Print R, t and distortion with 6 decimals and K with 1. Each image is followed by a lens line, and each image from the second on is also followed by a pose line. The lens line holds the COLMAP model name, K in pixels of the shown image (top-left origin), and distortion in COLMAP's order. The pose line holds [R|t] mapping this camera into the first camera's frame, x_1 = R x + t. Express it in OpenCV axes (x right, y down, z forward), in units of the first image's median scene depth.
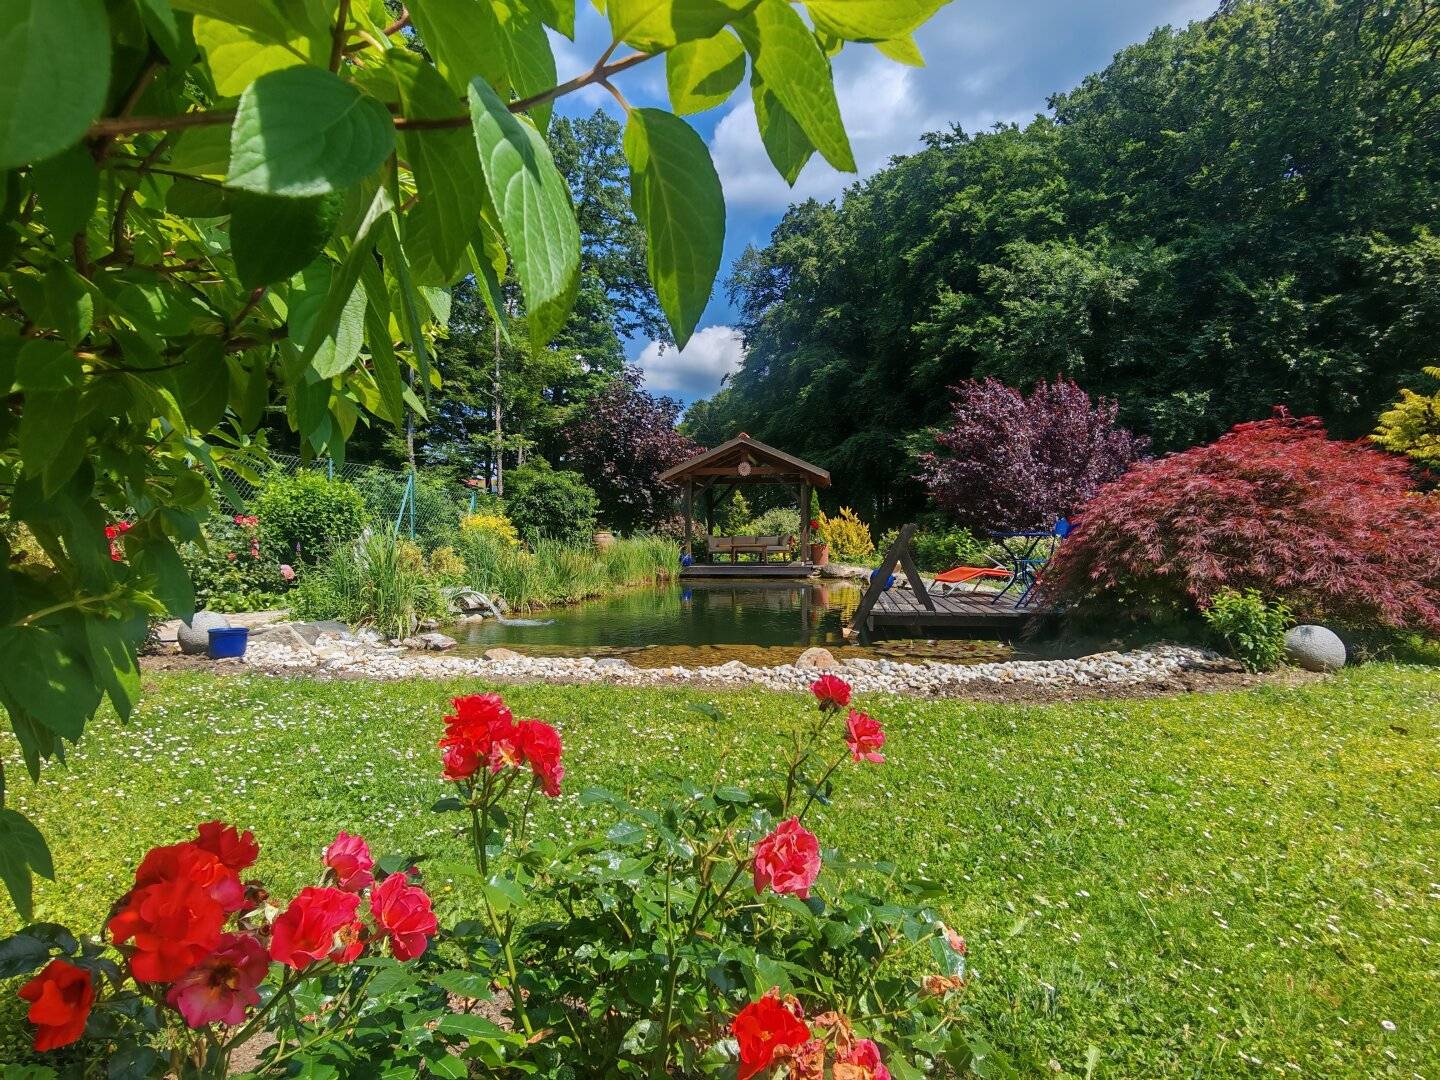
lens RADIAL K [[780.9, 0, 720.0], [0, 780.9, 540.0], [0, 0, 1]] dist [-0.002410, -0.000195]
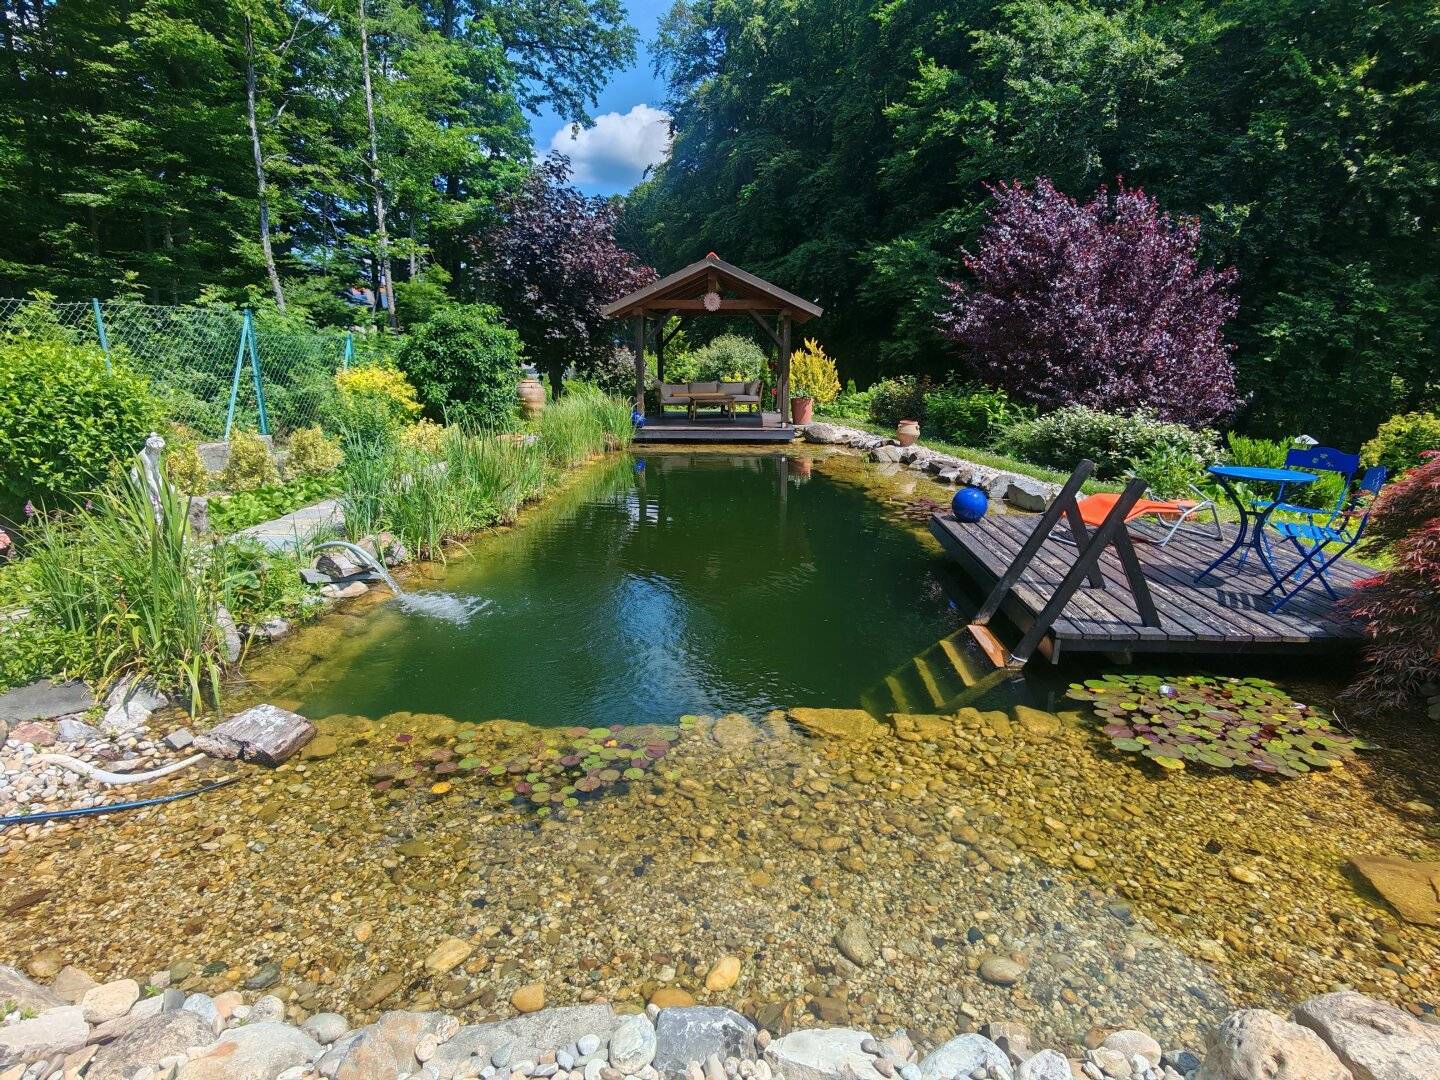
lens RADIAL K [[787.2, 0, 720.0], [0, 787.2, 540.0], [0, 0, 1]] dist [0.001082, 0.000319]
pose [[0.994719, -0.018396, 0.100975, -0.022615], [-0.005614, 0.972582, 0.232492, -0.021842], [-0.102483, -0.231831, 0.967342, 0.096696]]
